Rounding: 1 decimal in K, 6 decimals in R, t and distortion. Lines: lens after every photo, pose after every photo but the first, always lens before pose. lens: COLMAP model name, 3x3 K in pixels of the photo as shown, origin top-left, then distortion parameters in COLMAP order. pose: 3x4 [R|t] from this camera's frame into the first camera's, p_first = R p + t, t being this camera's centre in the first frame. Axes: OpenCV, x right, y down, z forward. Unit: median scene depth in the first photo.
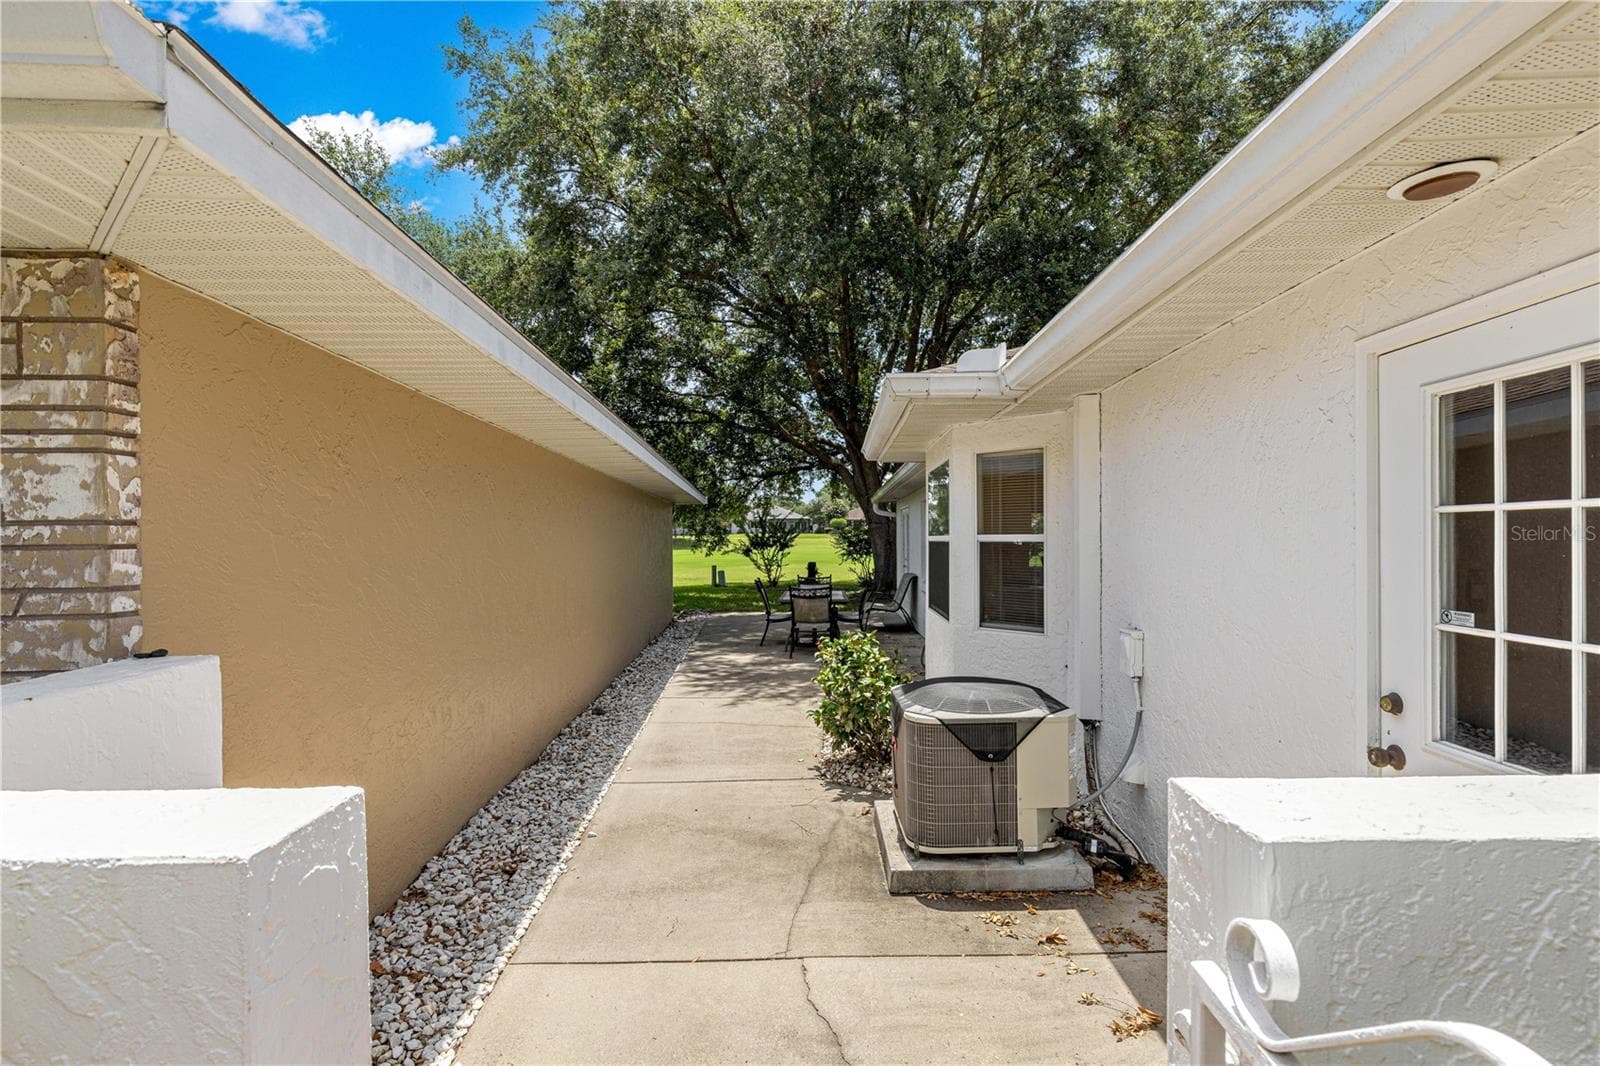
lens RADIAL K [[731.8, 0, 805.8], [0, 731.8, 540.6], [0, 0, 1]] dist [0.007055, -0.000181]
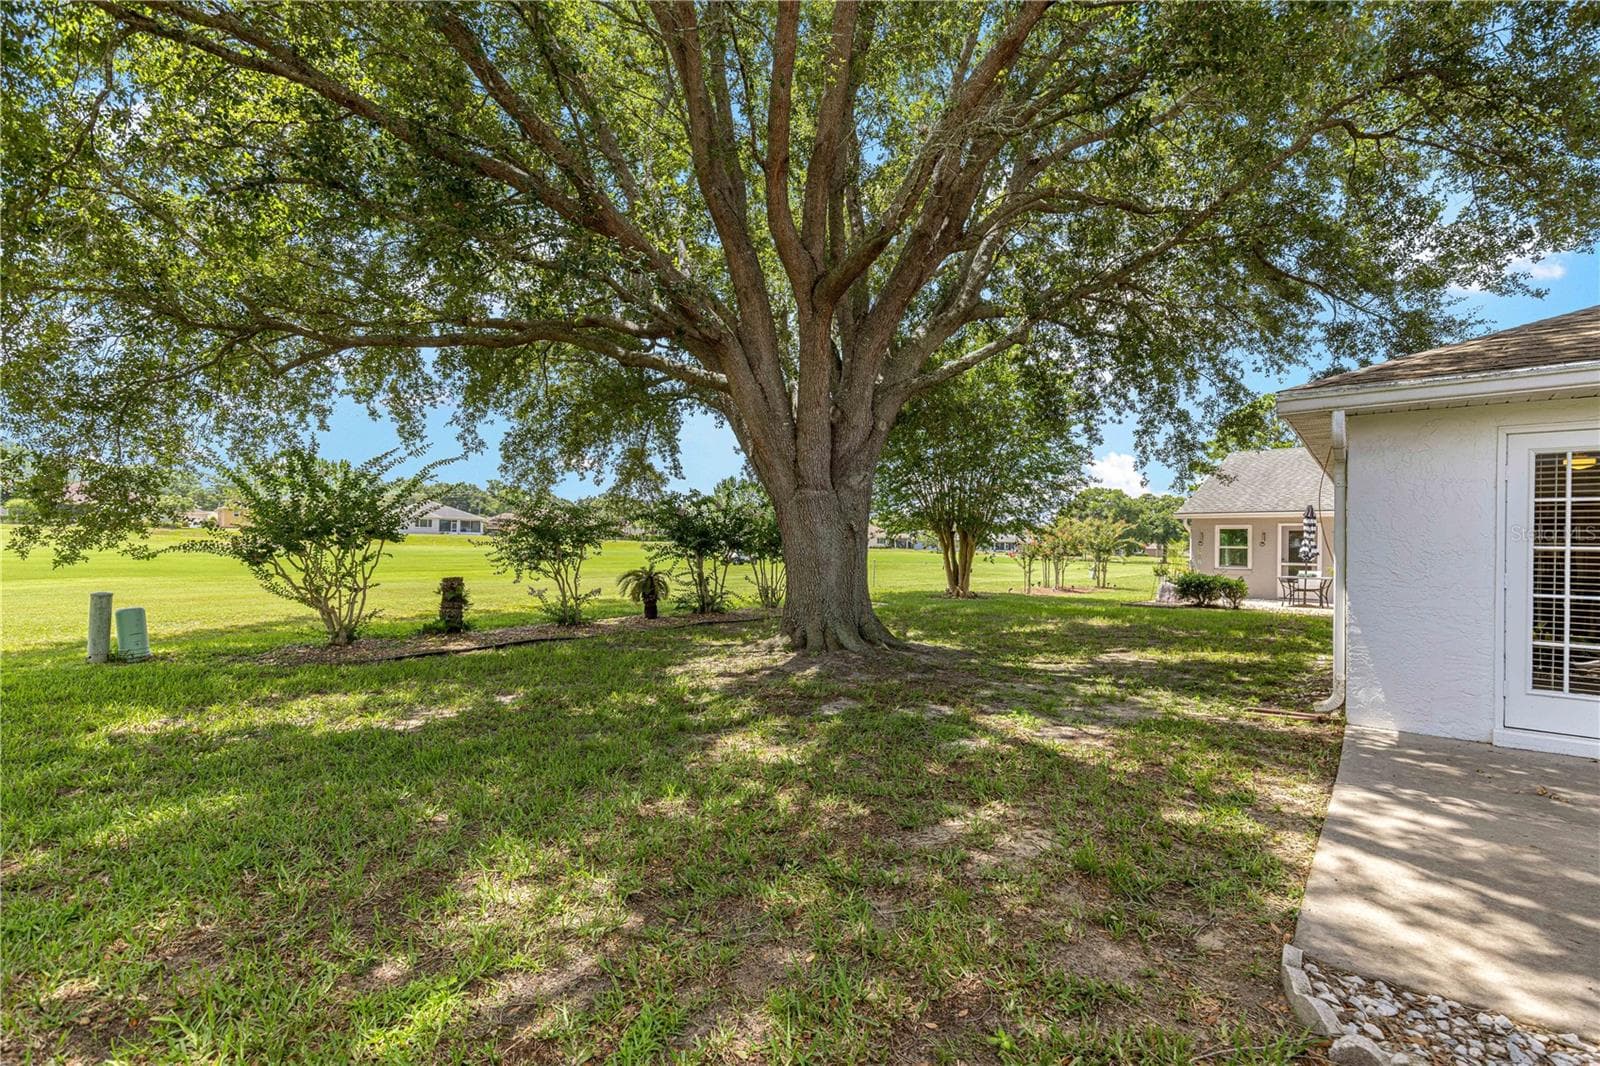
lens RADIAL K [[731.8, 0, 797.4], [0, 731.8, 536.9], [0, 0, 1]] dist [0.007055, -0.000181]
pose [[0.617499, 0.024658, 0.786185, -0.194678], [-0.020007, 0.999678, -0.015639, 0.009261], [-0.786317, -0.006072, 0.617794, 0.587118]]
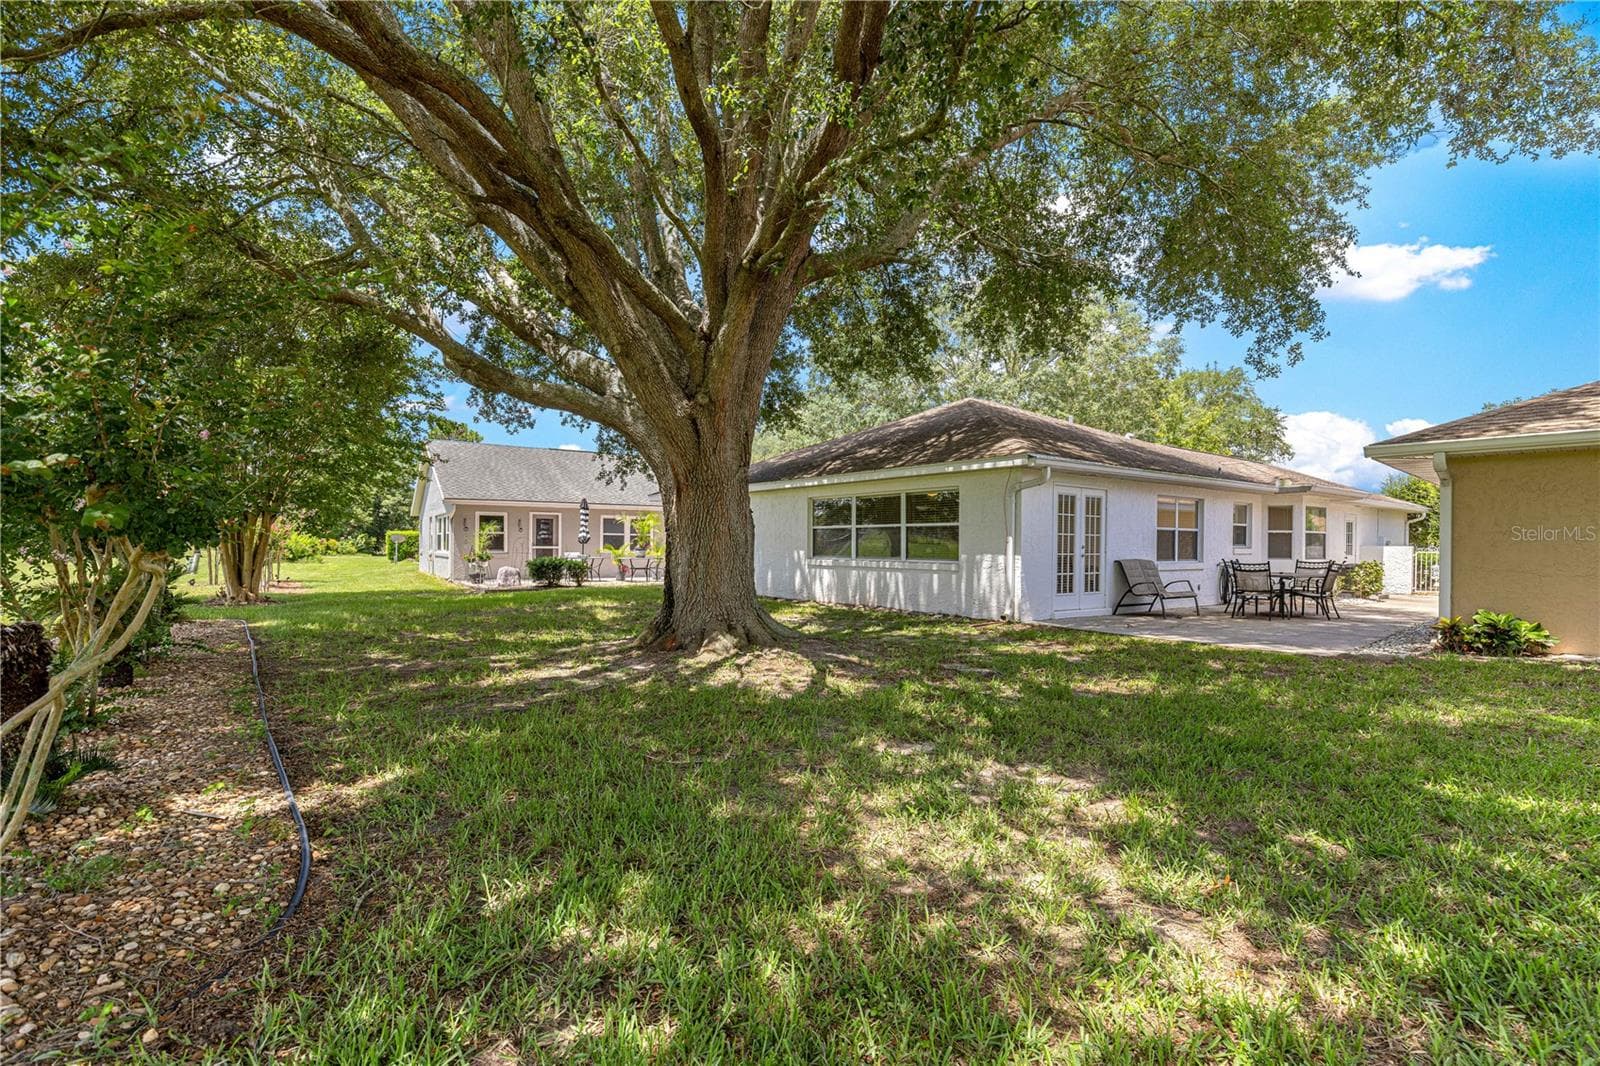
lens RADIAL K [[731.8, 0, 802.8], [0, 731.8, 548.6], [0, 0, 1]] dist [0.007055, -0.000181]
pose [[-0.630859, -0.003774, 0.775889, -0.177007], [-0.006622, 0.999978, -0.000520, 0.015334], [-0.775869, -0.005467, -0.630870, 0.968550]]
